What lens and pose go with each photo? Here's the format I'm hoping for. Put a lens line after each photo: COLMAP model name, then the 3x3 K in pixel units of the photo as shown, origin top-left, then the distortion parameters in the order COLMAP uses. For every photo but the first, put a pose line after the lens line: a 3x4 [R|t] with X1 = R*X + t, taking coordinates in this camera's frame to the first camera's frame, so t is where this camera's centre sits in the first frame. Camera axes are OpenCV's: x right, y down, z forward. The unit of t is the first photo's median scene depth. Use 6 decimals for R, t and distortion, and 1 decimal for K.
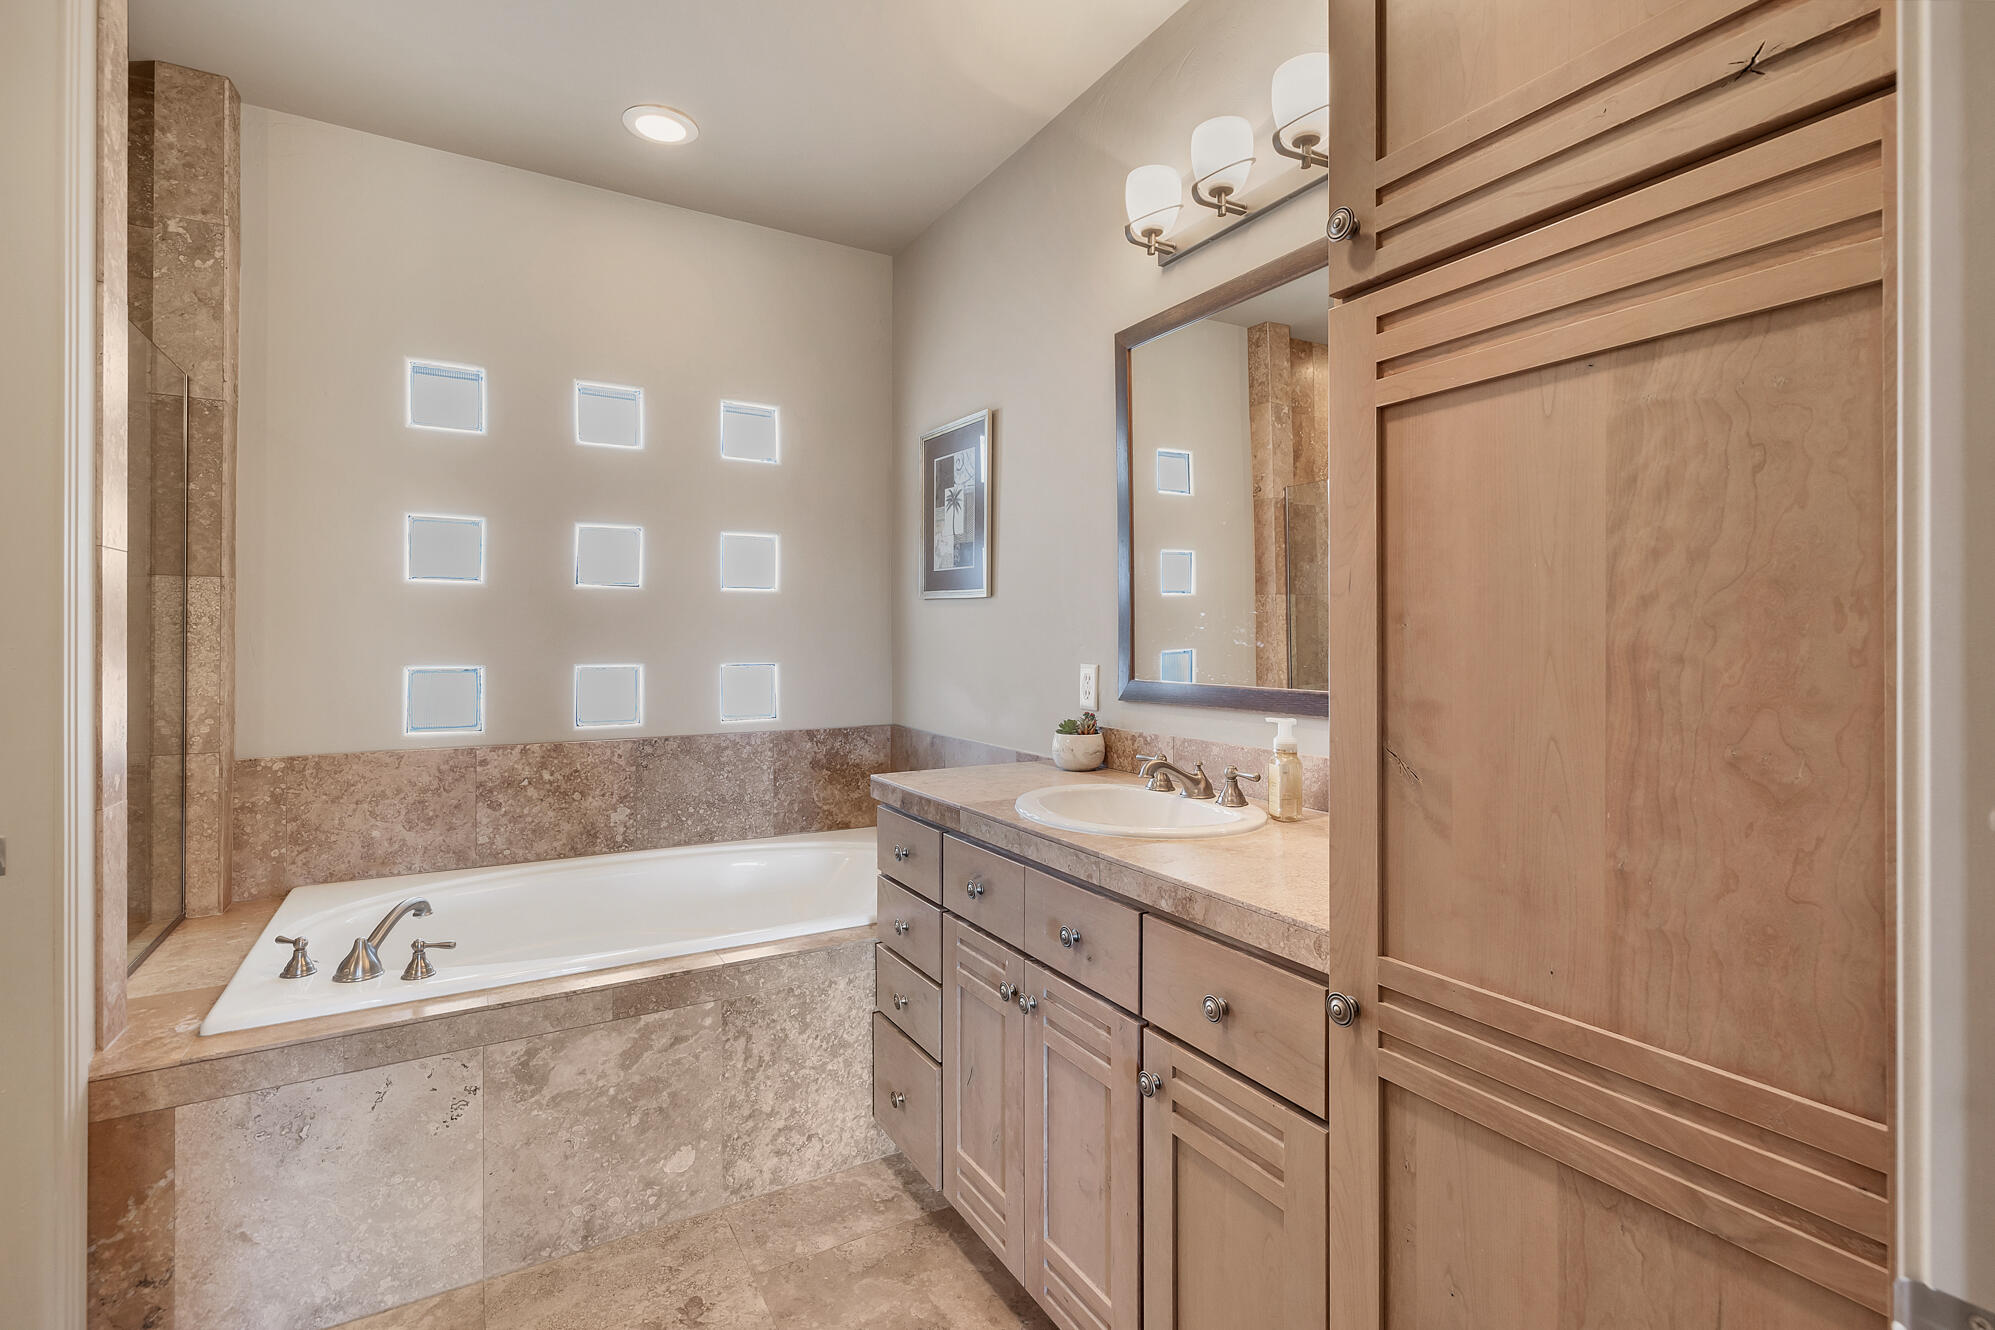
lens RADIAL K [[929.3, 0, 1003.3], [0, 929.3, 641.5], [0, 0, 1]] dist [0.001118, 0.000025]
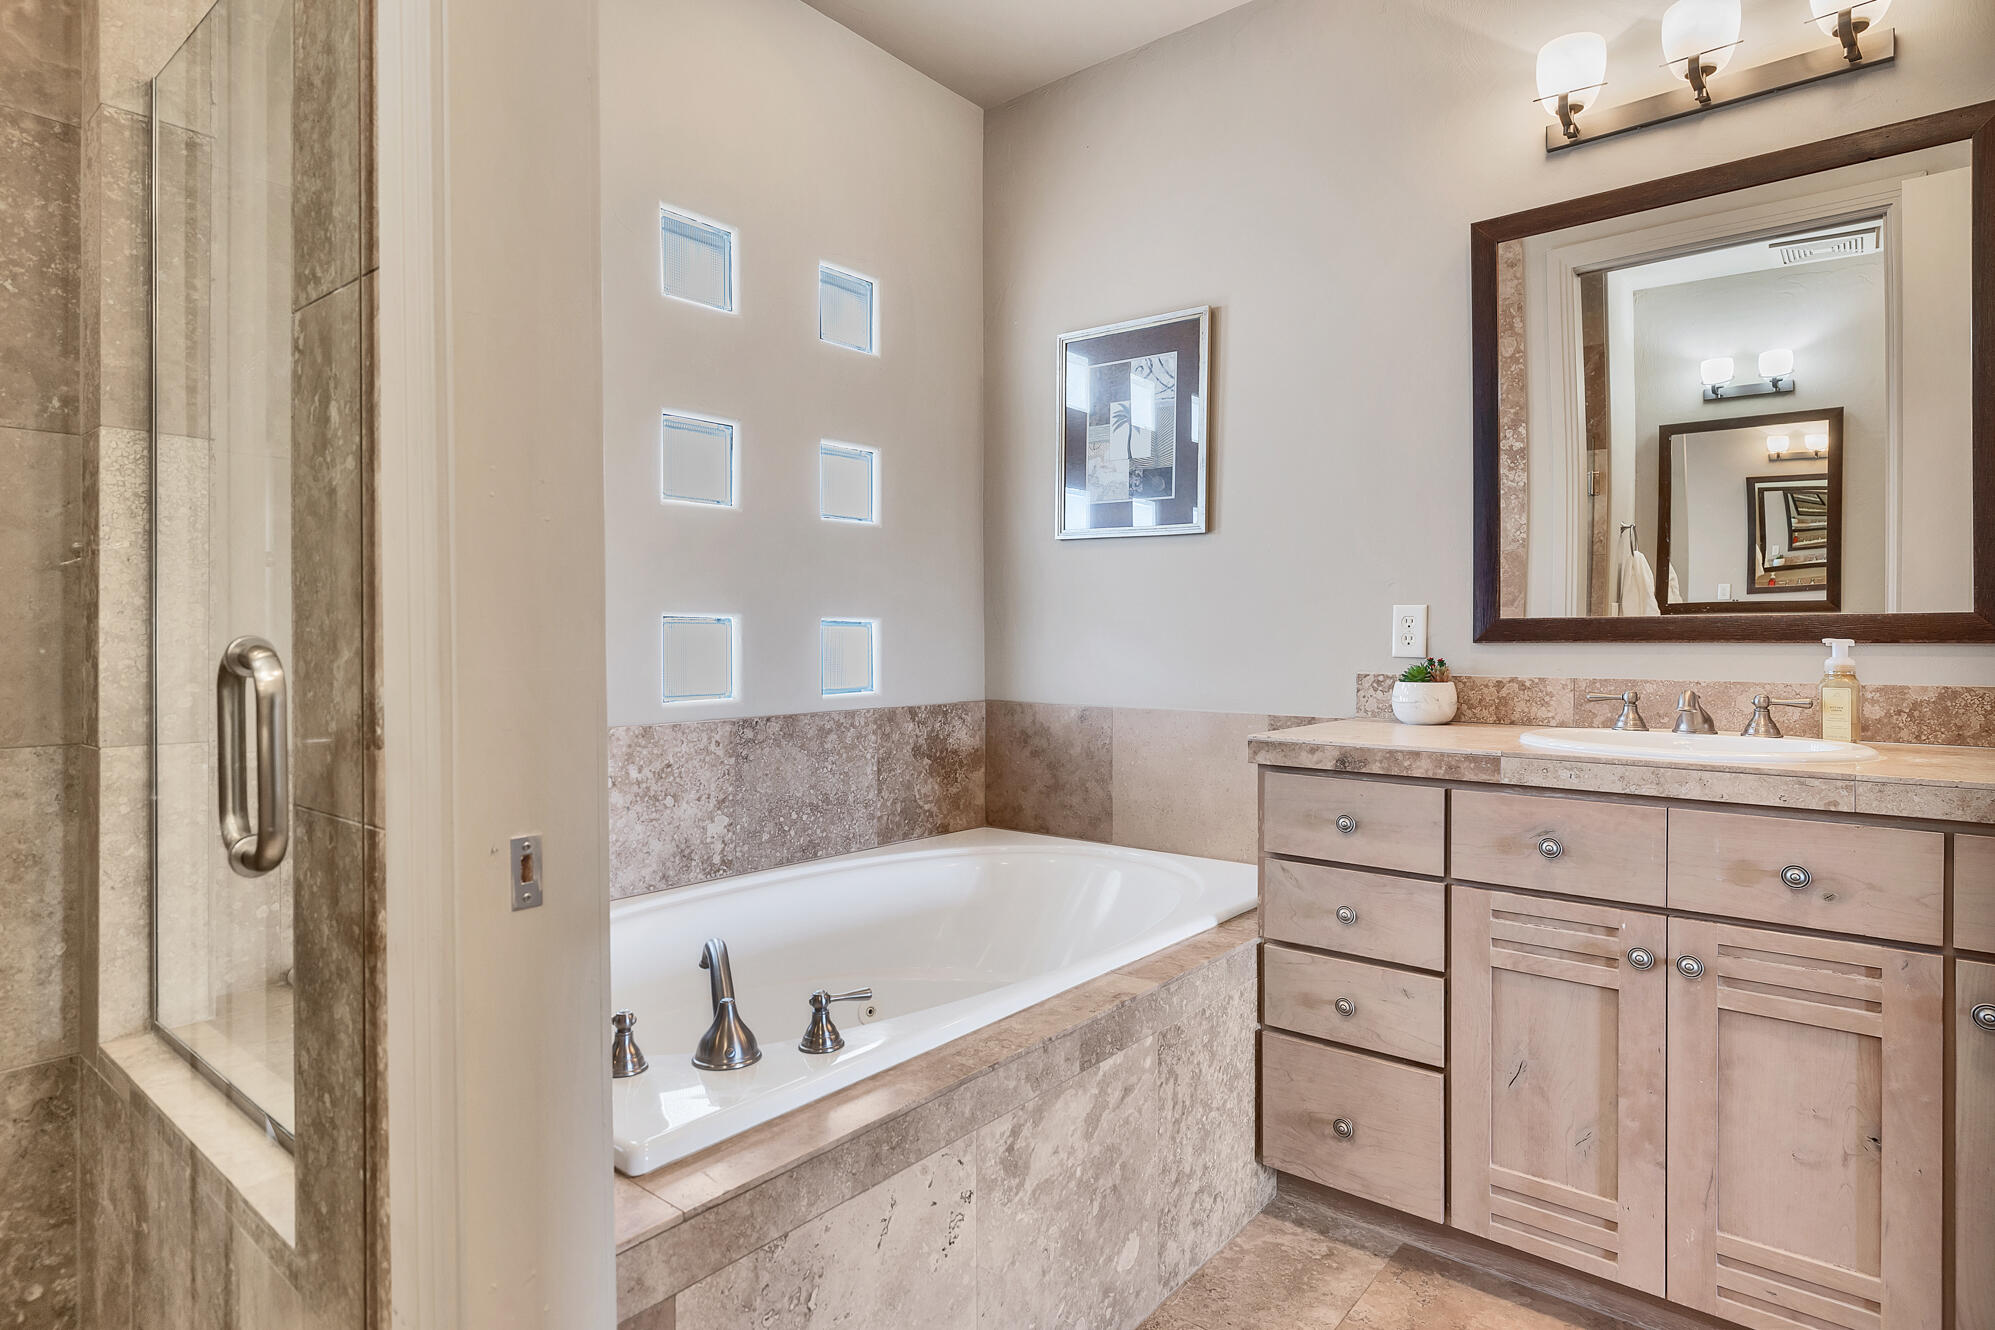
lens RADIAL K [[1075.5, 0, 995.4], [0, 1075.5, 650.6], [0, 0, 1]] dist [0.001524, 0.000744]
pose [[0.936547, -0.004388, 0.350515, -0.627995], [0.002835, 0.999984, 0.004944, 0.061642], [-0.350531, -0.003636, 0.936544, 0.198258]]
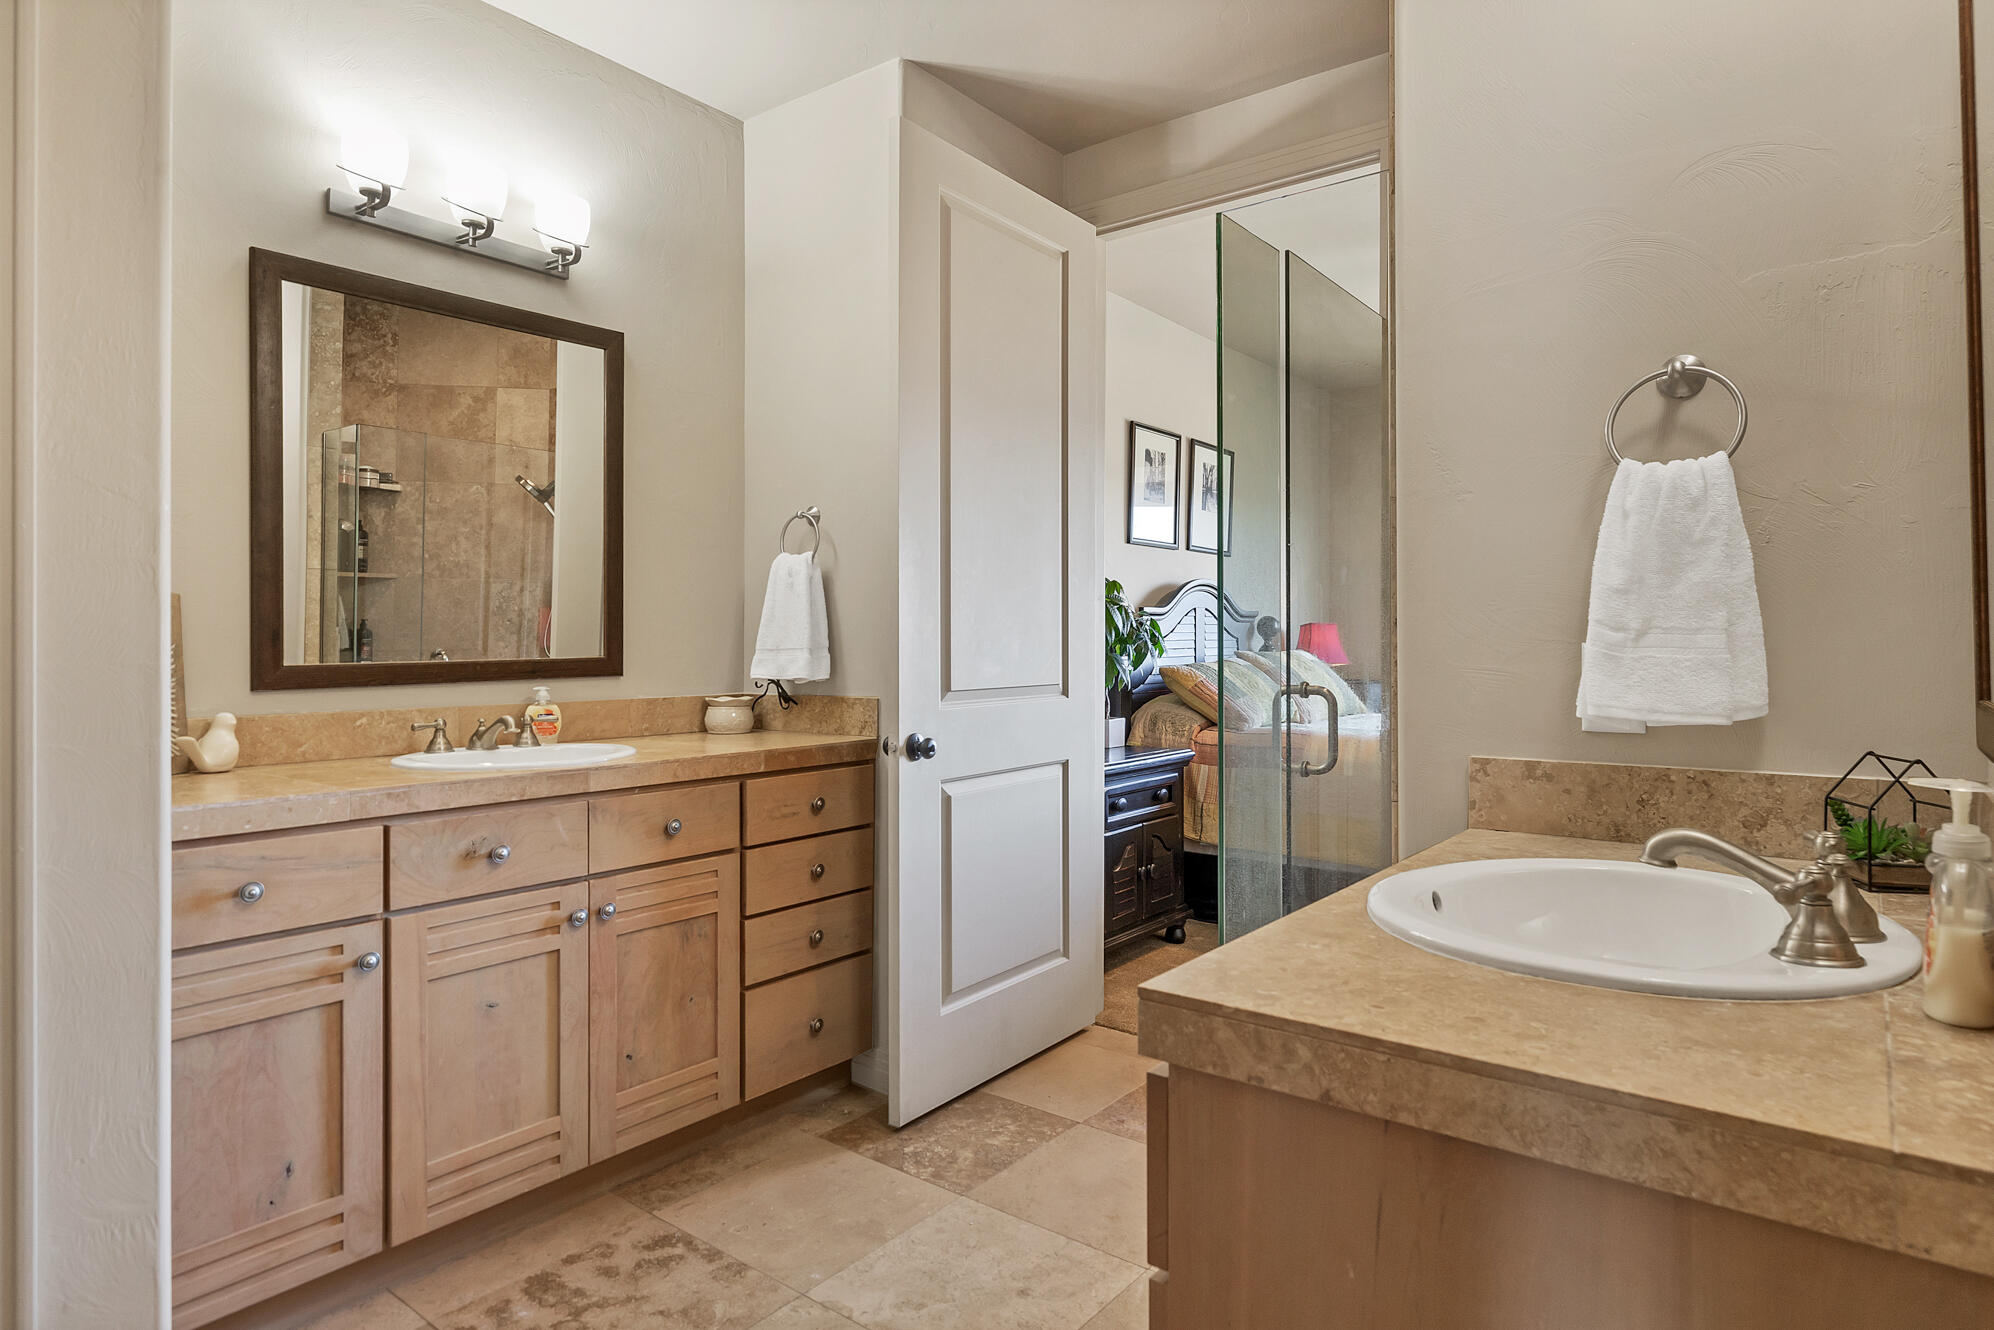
lens RADIAL K [[1075.0, 0, 994.9], [0, 1075.0, 650.6], [0, 0, 1]] dist [0.001524, 0.000744]
pose [[-0.366011, 0.001691, 0.930609, -0.982356], [0.010116, 0.999947, 0.002161, 0.037911], [-0.930556, 0.010205, -0.366008, 0.704176]]
